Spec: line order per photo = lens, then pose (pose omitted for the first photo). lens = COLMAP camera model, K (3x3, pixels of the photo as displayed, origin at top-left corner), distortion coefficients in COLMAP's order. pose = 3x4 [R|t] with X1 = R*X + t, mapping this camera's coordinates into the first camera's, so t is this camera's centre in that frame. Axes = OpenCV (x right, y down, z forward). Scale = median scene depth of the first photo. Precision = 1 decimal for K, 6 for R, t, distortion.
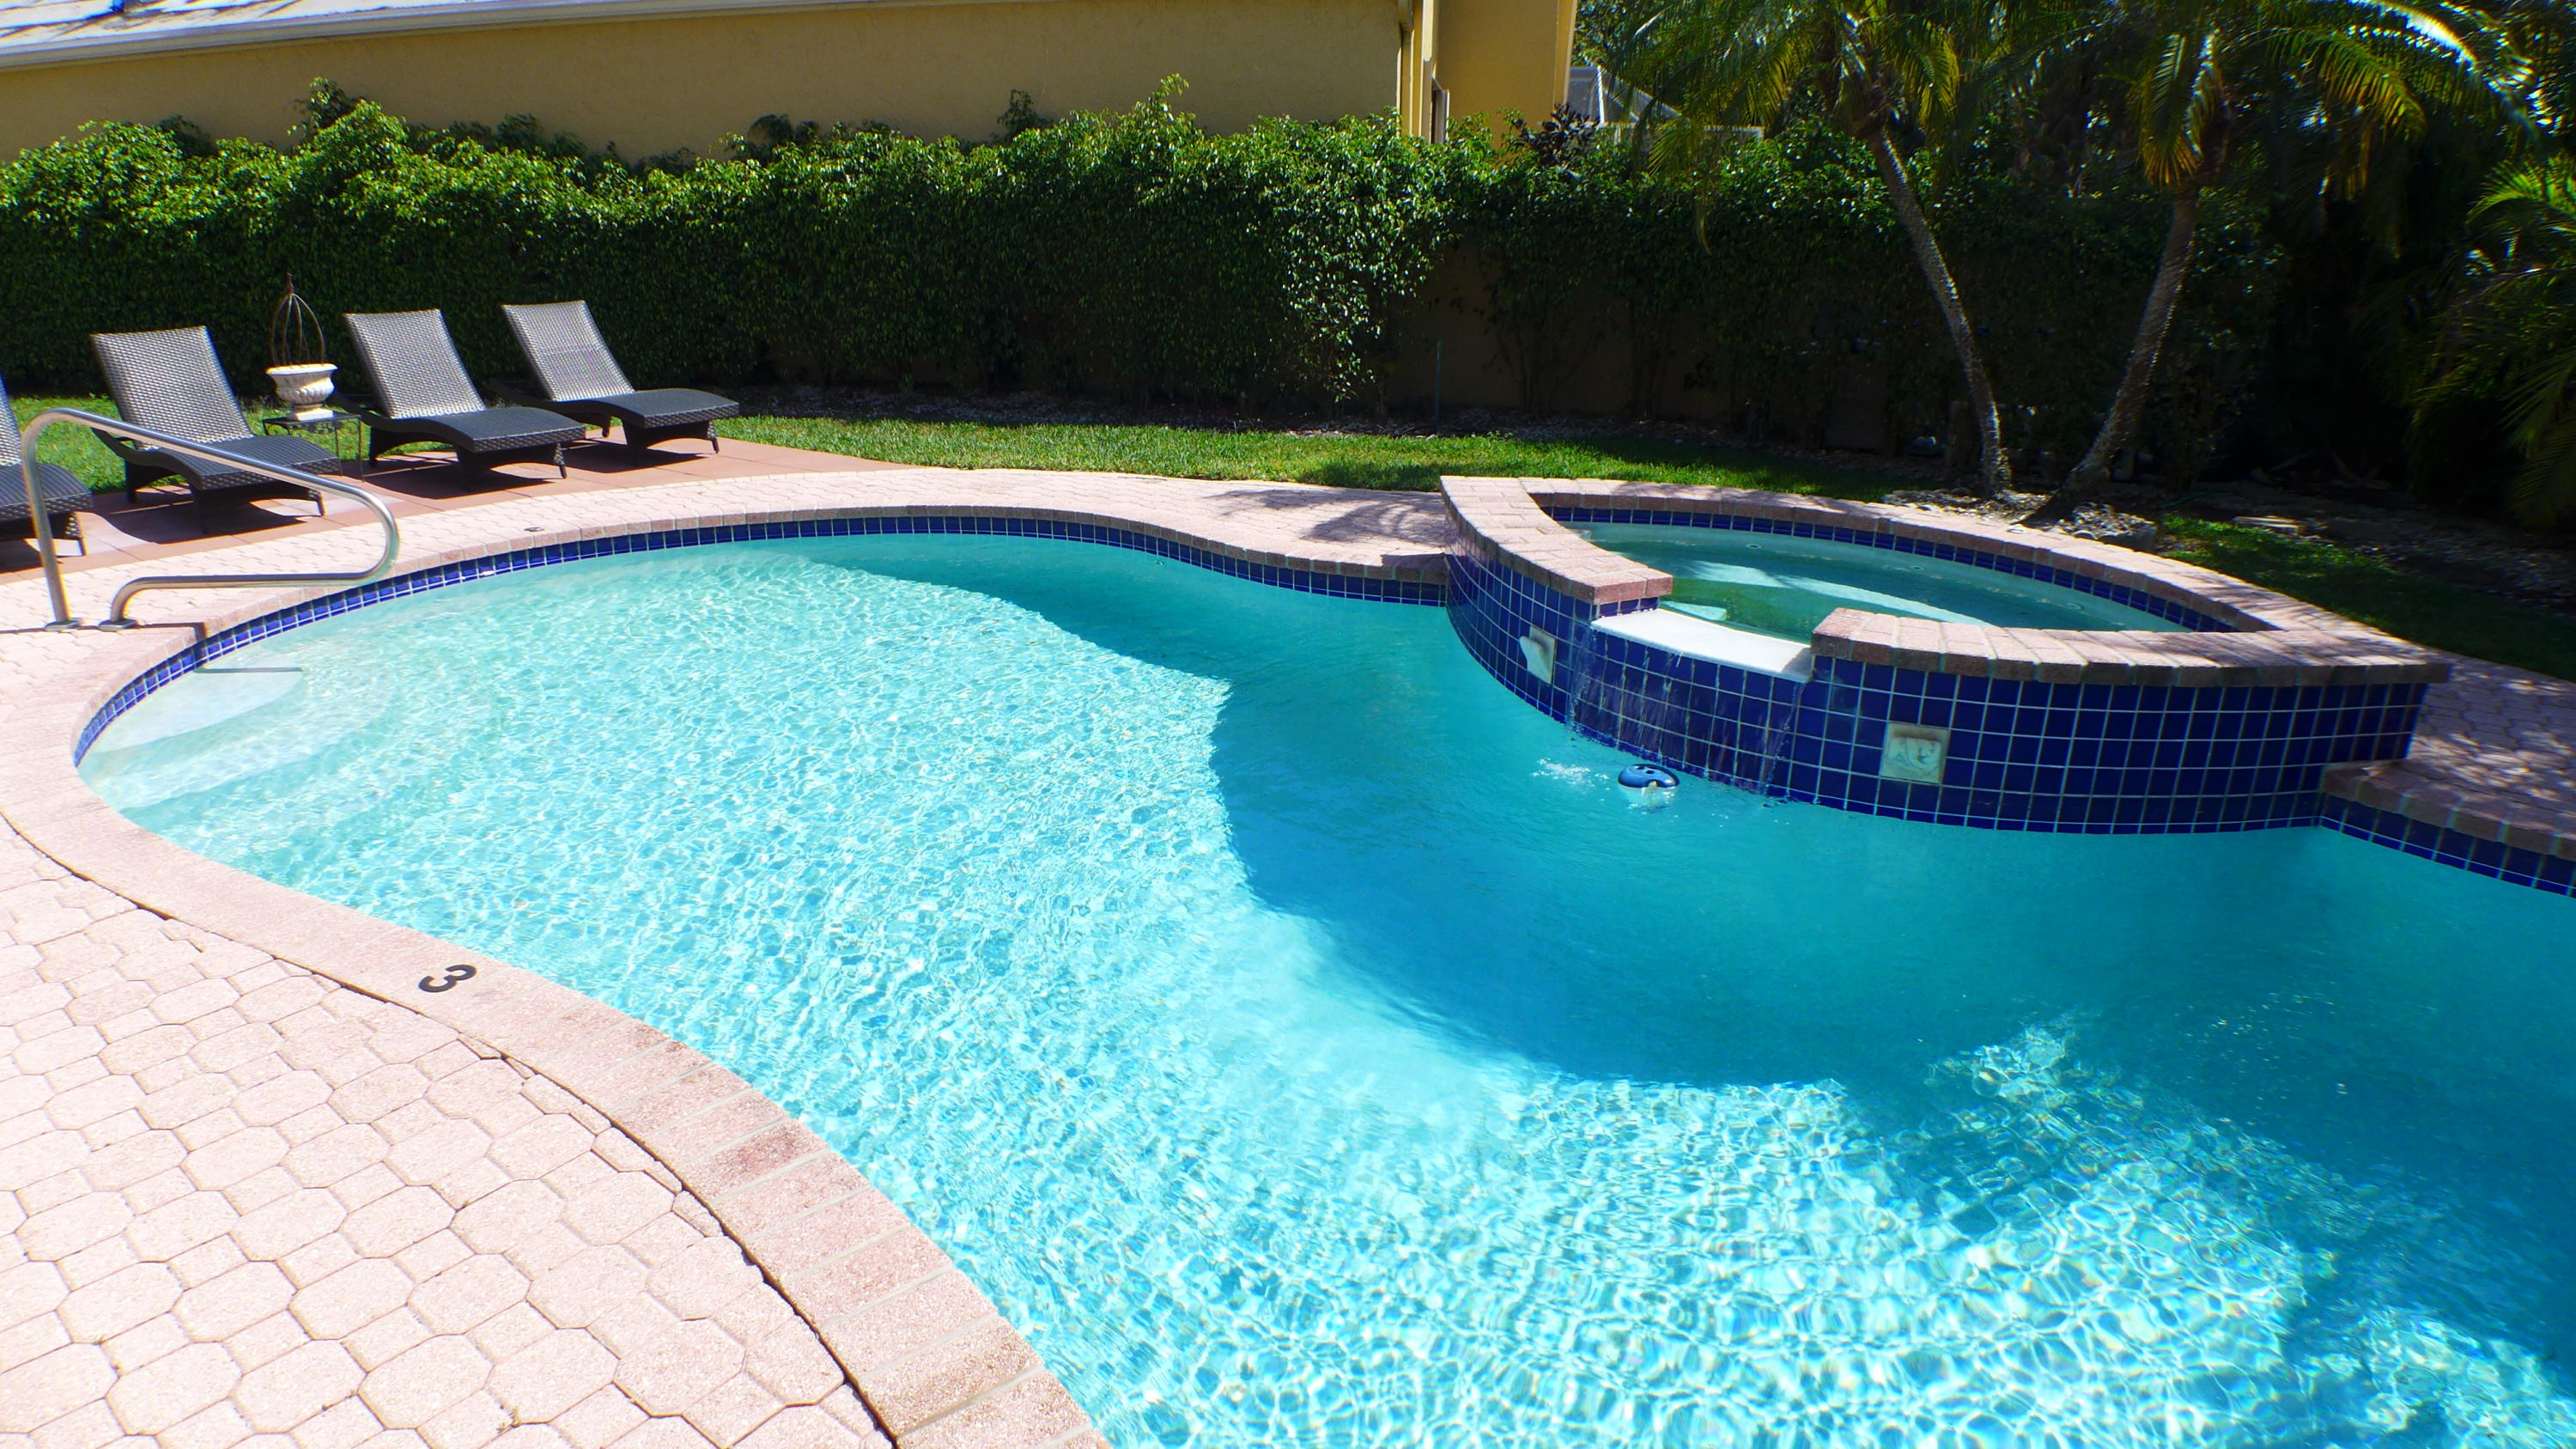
lens RADIAL K [[1421.2, 0, 1304.7], [0, 1421.2, 715.3], [0, 0, 1]] dist [-0.137064, 0.029855]
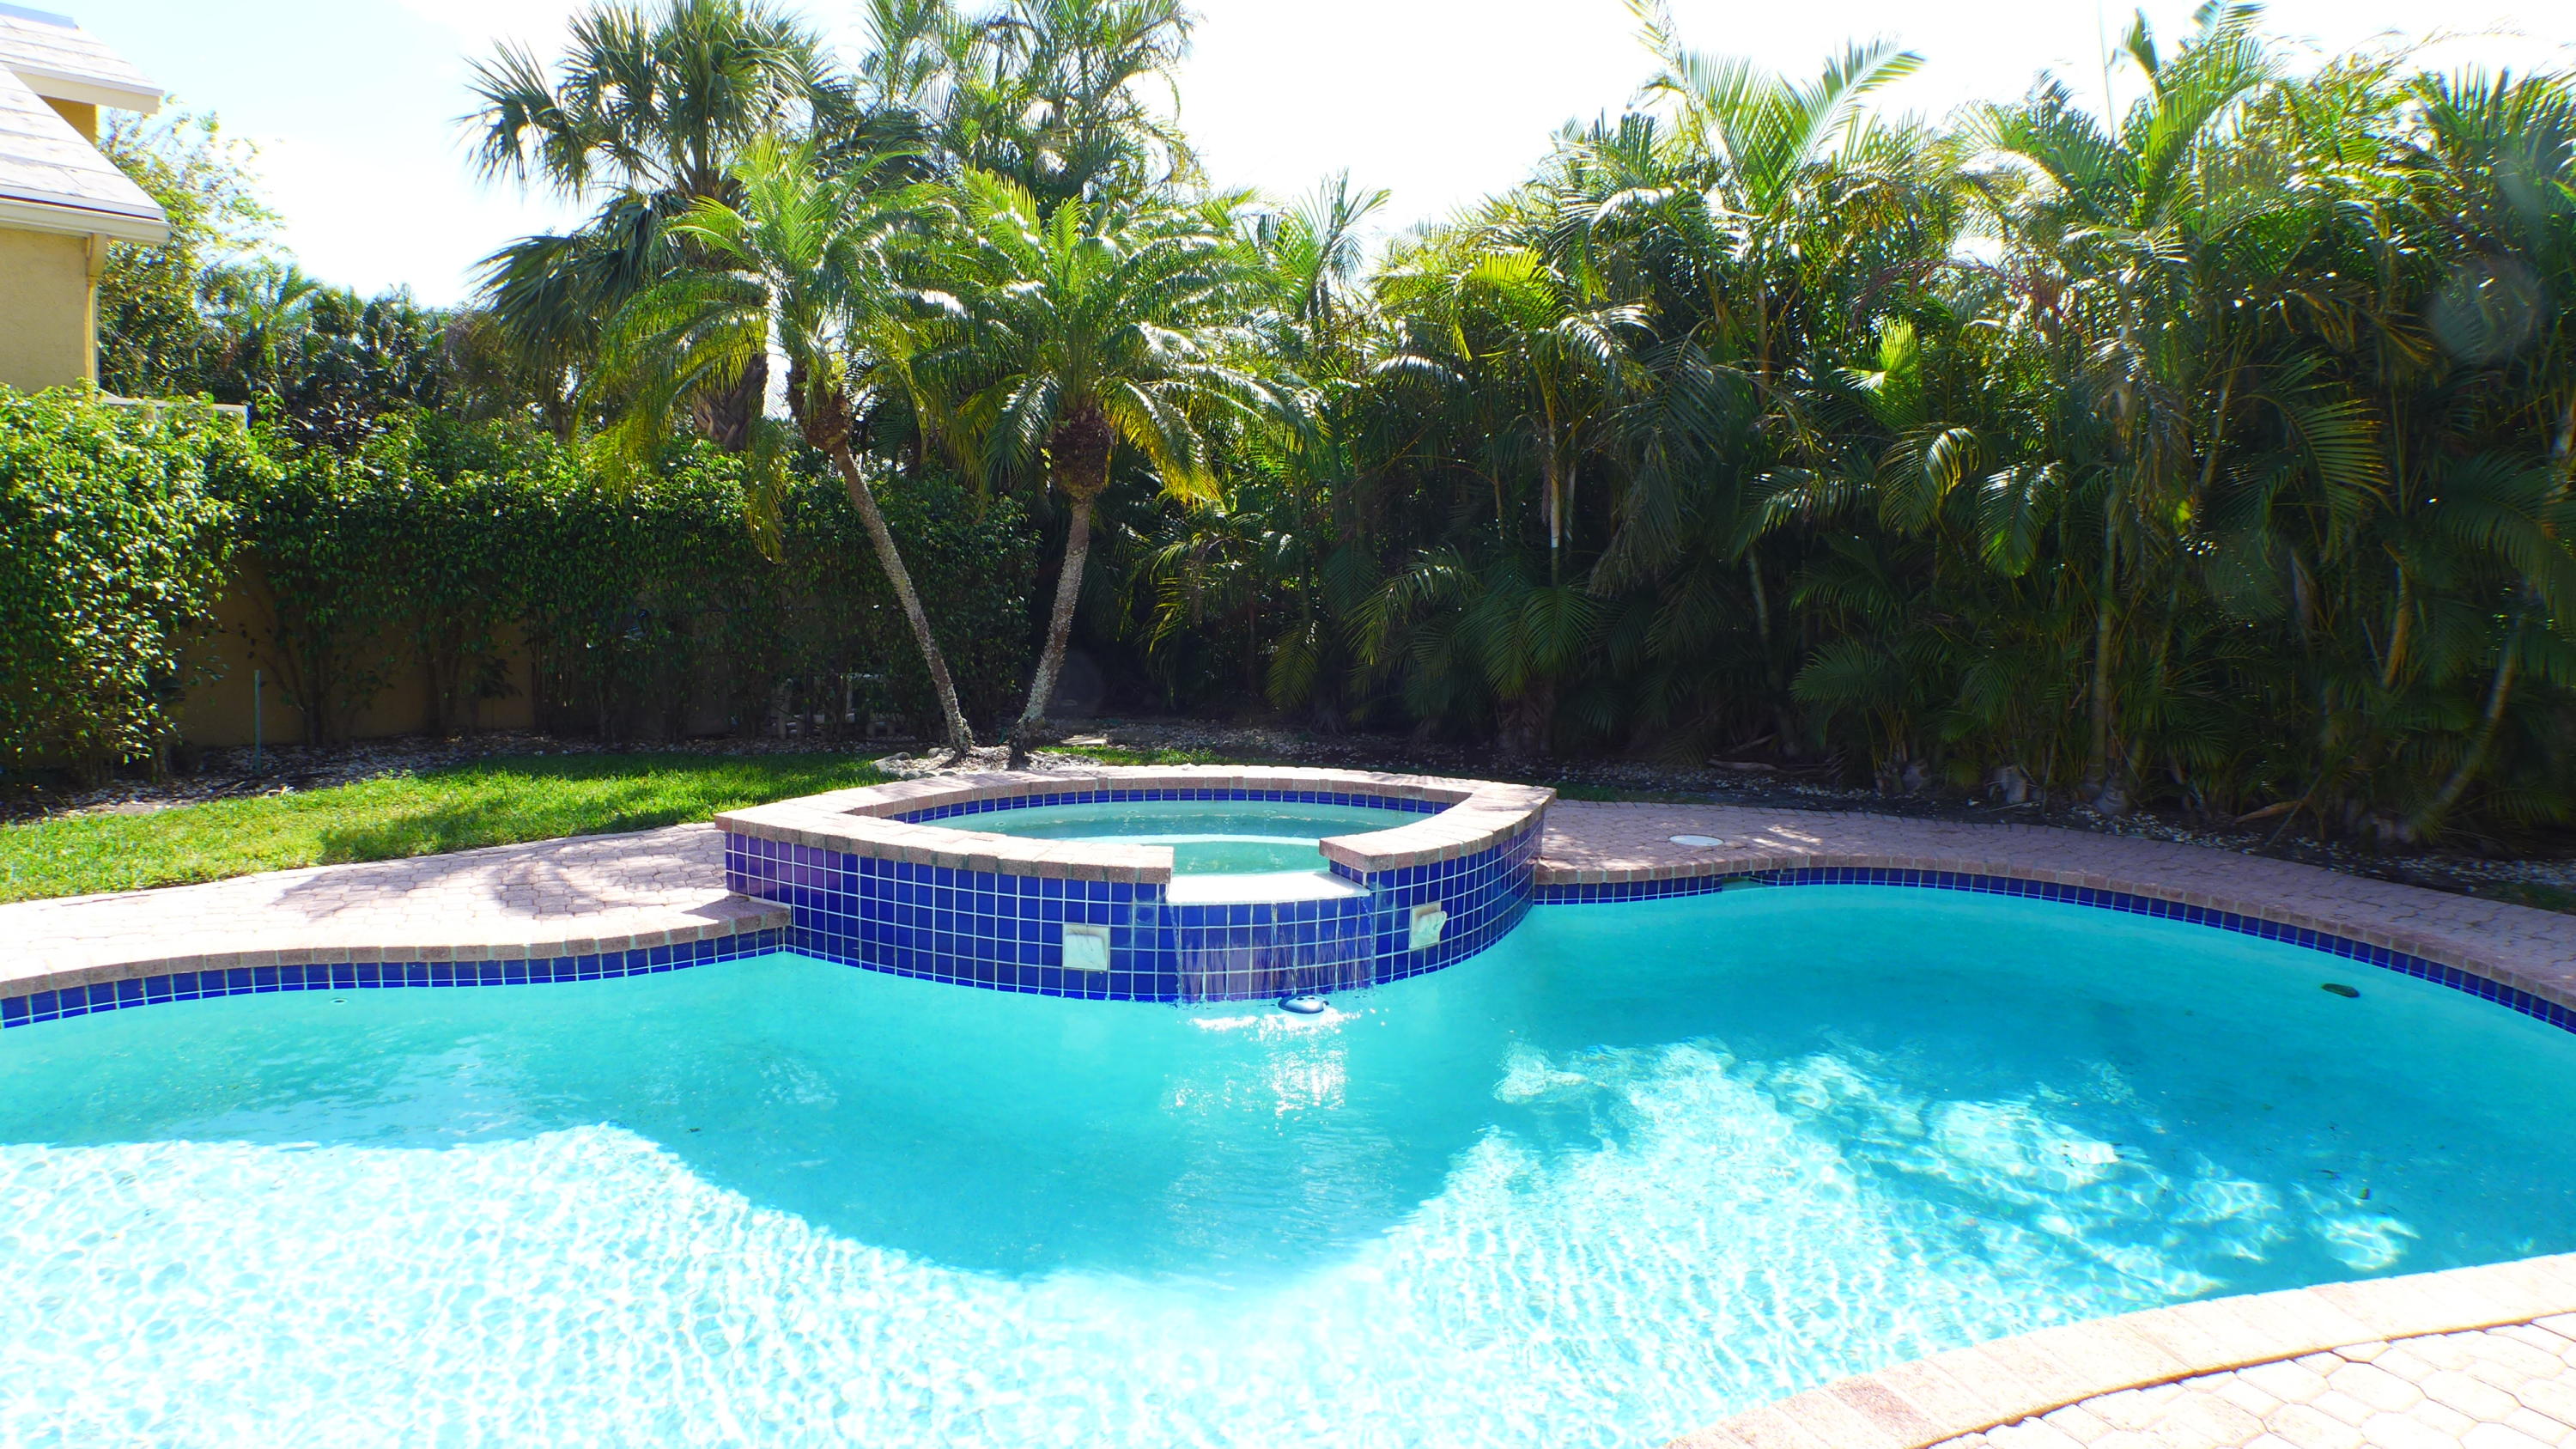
lens RADIAL K [[1421.2, 0, 1304.7], [0, 1421.2, 715.3], [0, 0, 1]] dist [-0.137064, 0.029855]
pose [[0.422051, -0.100549, 0.900979, -0.340552], [0.271042, 0.962369, -0.019566, -0.071221], [-0.865106, 0.252461, 0.433422, 0.180488]]
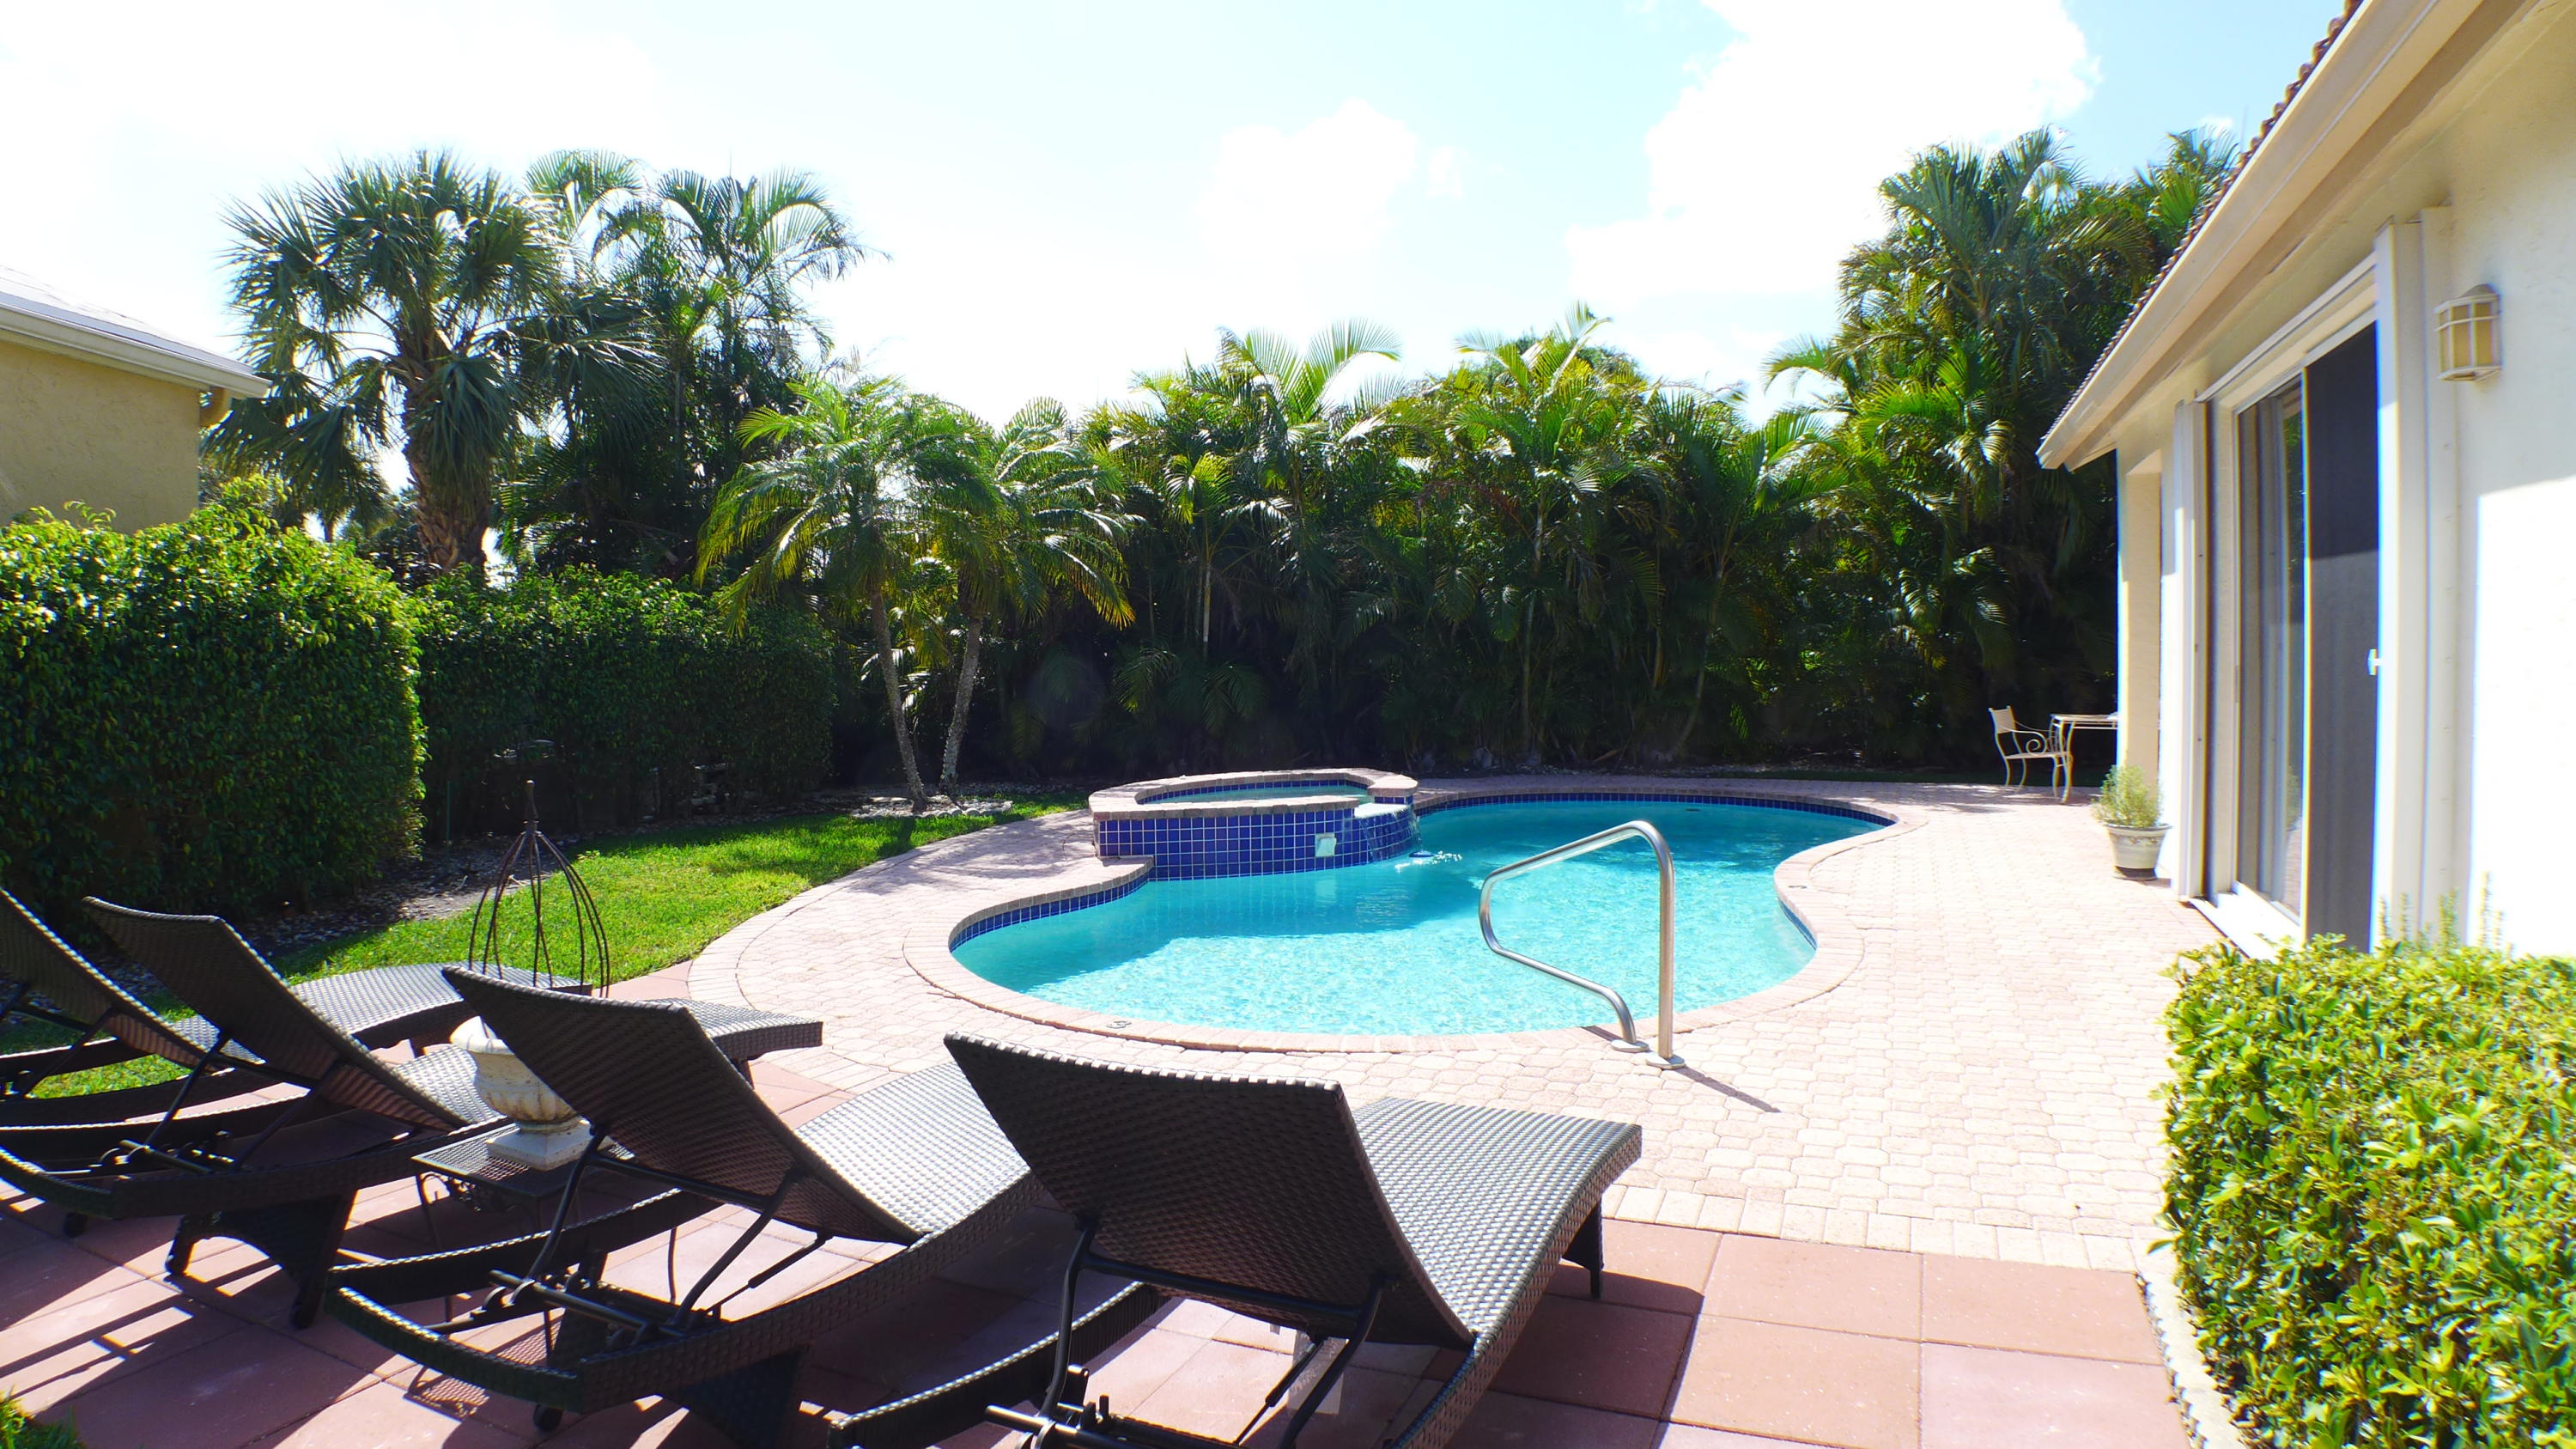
lens RADIAL K [[1442.2, 0, 1297.3], [0, 1442.2, 730.1], [0, 0, 1]] dist [-0.130162, 0.028666]
pose [[-0.241244, -0.058687, 0.968688, -0.933721], [0.325708, 0.935377, 0.137784, -0.252967], [-0.914175, 0.348749, -0.206540, 0.702217]]
